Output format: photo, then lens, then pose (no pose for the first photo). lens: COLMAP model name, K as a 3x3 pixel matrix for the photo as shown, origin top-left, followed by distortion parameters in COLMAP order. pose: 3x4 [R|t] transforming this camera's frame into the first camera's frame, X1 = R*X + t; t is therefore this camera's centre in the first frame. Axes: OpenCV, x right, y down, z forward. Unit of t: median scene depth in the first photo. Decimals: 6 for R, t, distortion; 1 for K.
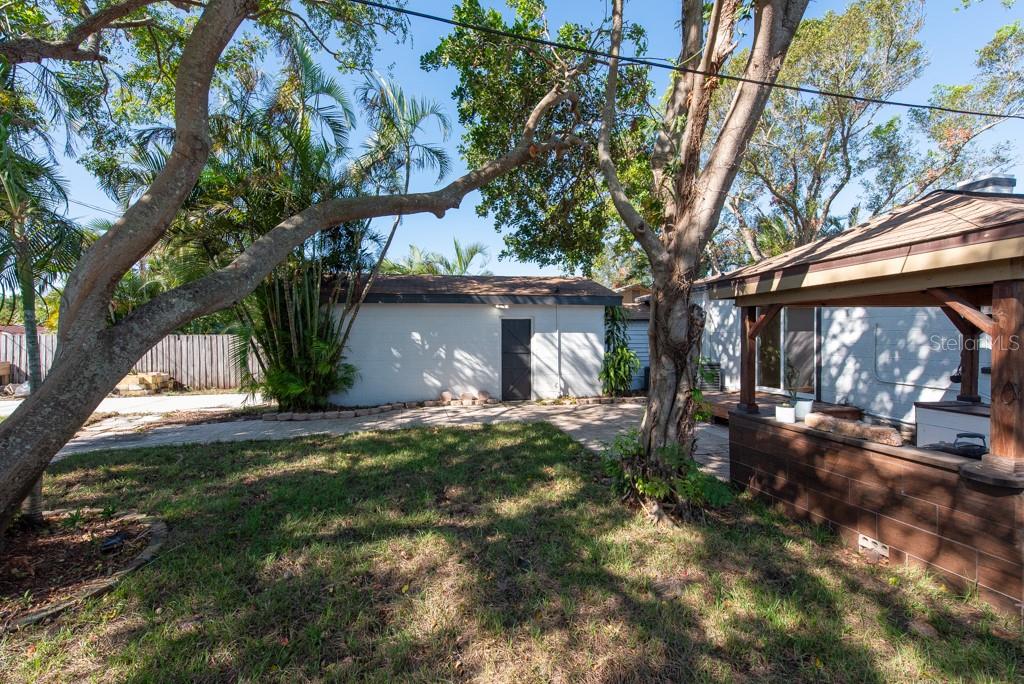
lens RADIAL K [[400.5, 0, 495.1], [0, 400.5, 338.1], [0, 0, 1]] dist [0.010952, -0.001617]
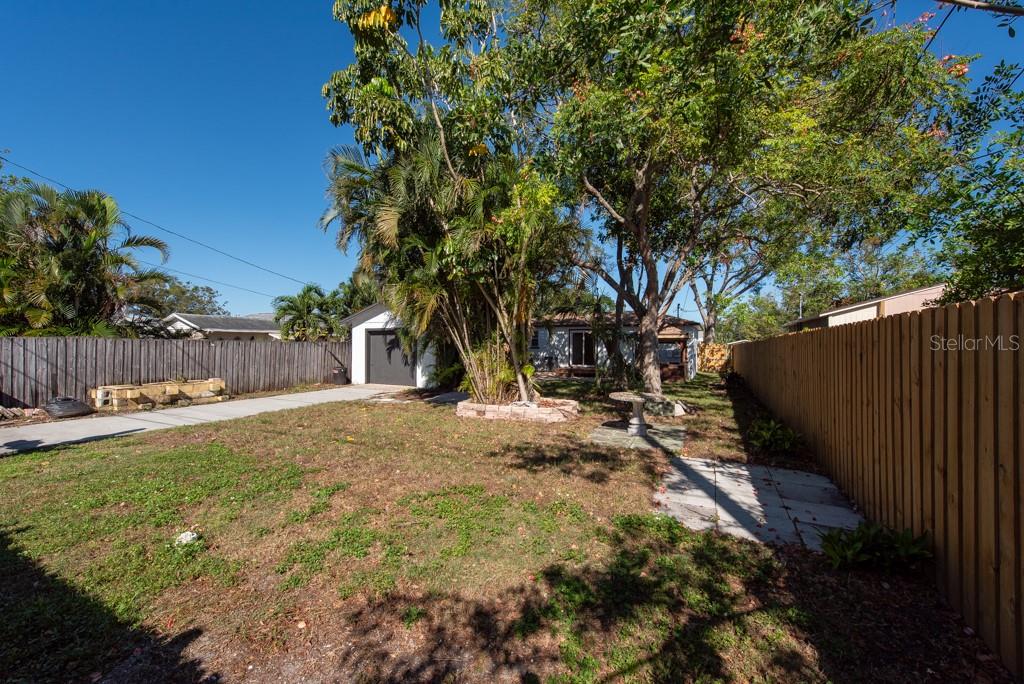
lens RADIAL K [[400.5, 0, 513.9], [0, 400.5, 343.6], [0, 0, 1]] dist [0.010952, -0.001617]
pose [[0.591355, 0.012721, 0.806311, -2.209168], [-0.002970, 0.999903, -0.013597, 0.015355], [-0.806406, 0.005646, 0.591336, -0.307985]]
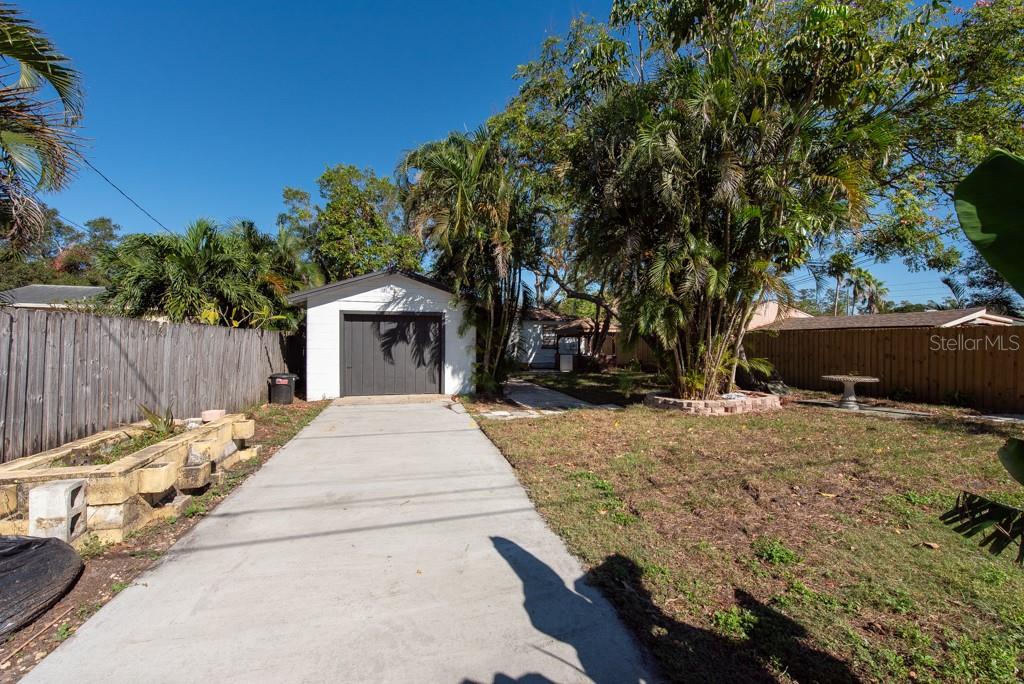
lens RADIAL K [[400.5, 0, 516.4], [0, 400.5, 338.8], [0, 0, 1]] dist [0.010952, -0.001617]
pose [[-0.117213, 0.006118, 0.993088, -2.363261], [-0.006370, 0.999956, -0.006912, 0.008073], [-0.993086, -0.007136, -0.117169, 1.353924]]
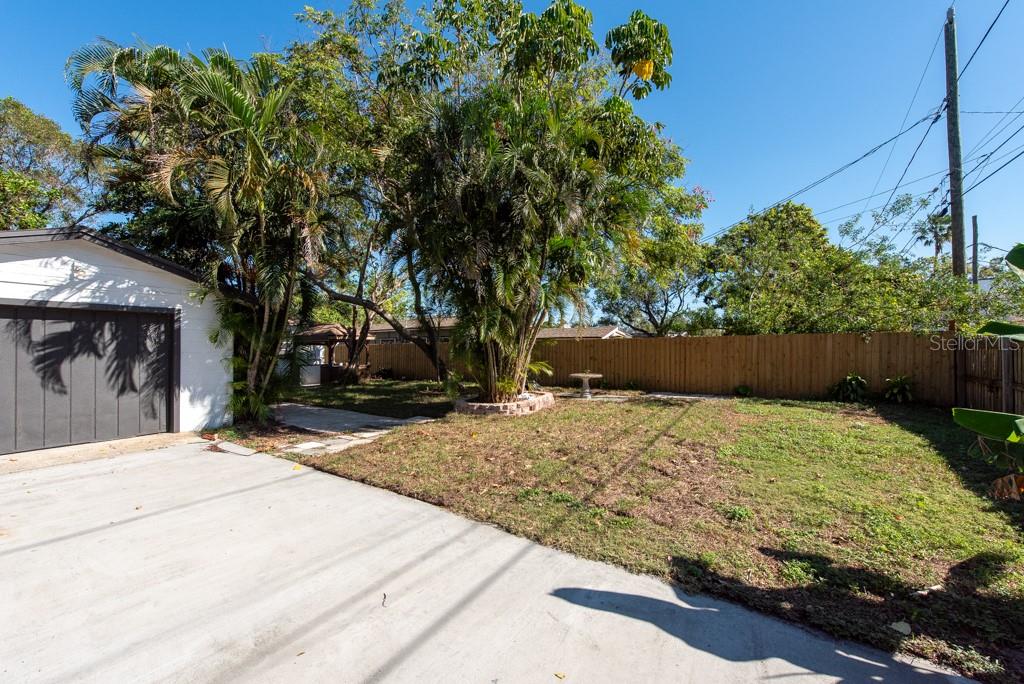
lens RADIAL K [[400.5, 0, 515.4], [0, 400.5, 339.4], [0, 0, 1]] dist [0.010952, -0.001617]
pose [[-0.738217, 0.021298, 0.674227, -2.124999], [0.005651, 0.999662, -0.025391, 0.006614], [-0.674539, -0.014935, -0.738088, 1.639238]]
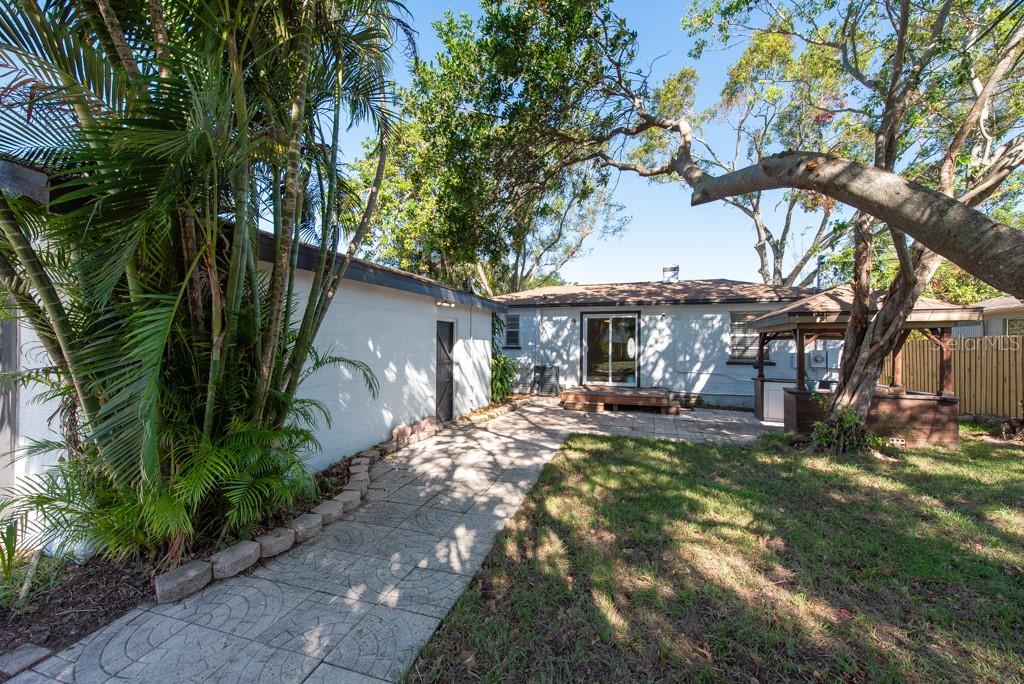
lens RADIAL K [[400.5, 0, 512.0], [0, 400.5, 339.8], [0, 0, 1]] dist [0.010952, -0.001617]
pose [[0.489341, 0.014530, 0.871972, -0.851184], [-0.006787, 0.999894, -0.012852, -0.004895], [-0.872066, 0.000371, 0.489388, 0.721156]]
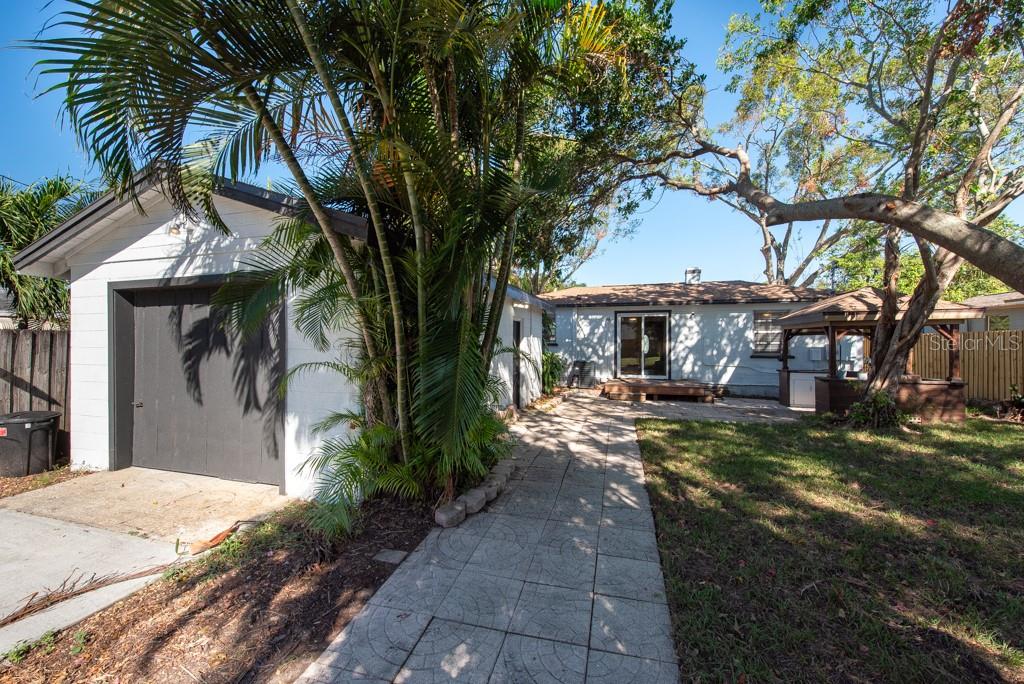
lens RADIAL K [[400.5, 0, 511.9], [0, 400.5, 340.3], [0, 0, 1]] dist [0.010952, -0.001617]
pose [[0.458272, 0.005879, 0.888793, -1.102001], [-0.000632, 0.999980, -0.006288, -0.000377], [-0.888812, 0.002320, 0.458267, 0.878531]]
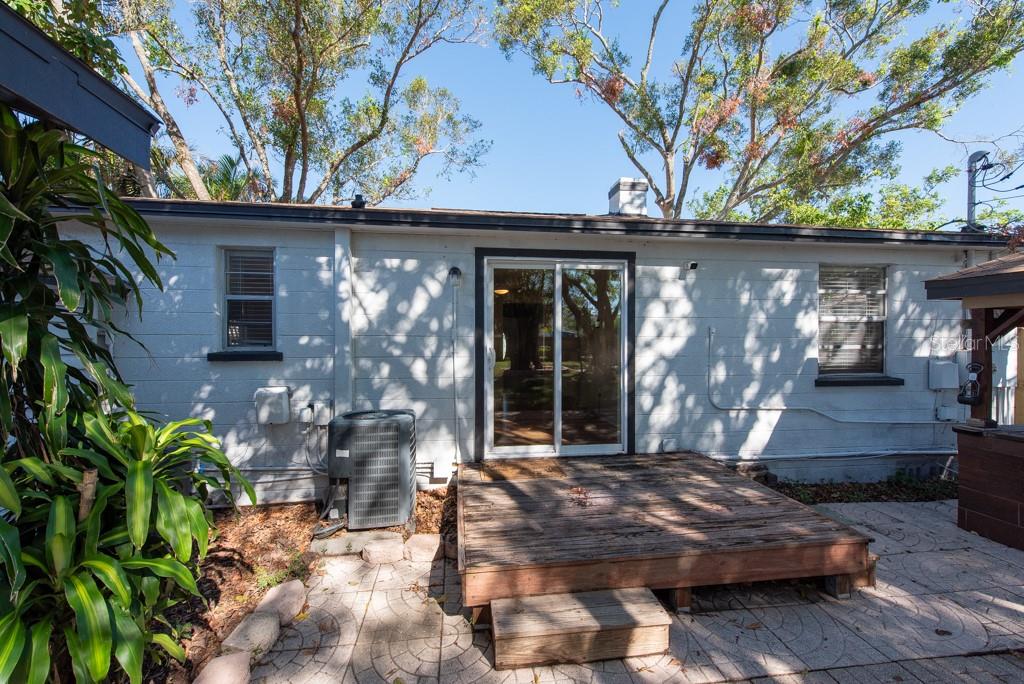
lens RADIAL K [[400.5, 0, 514.3], [0, 400.5, 338.5], [0, 0, 1]] dist [0.010952, -0.001617]
pose [[0.038684, -0.002977, 0.999247, 0.218164], [-0.002387, 0.999992, 0.003072, -0.014034], [-0.999249, -0.002504, 0.038676, 1.217711]]
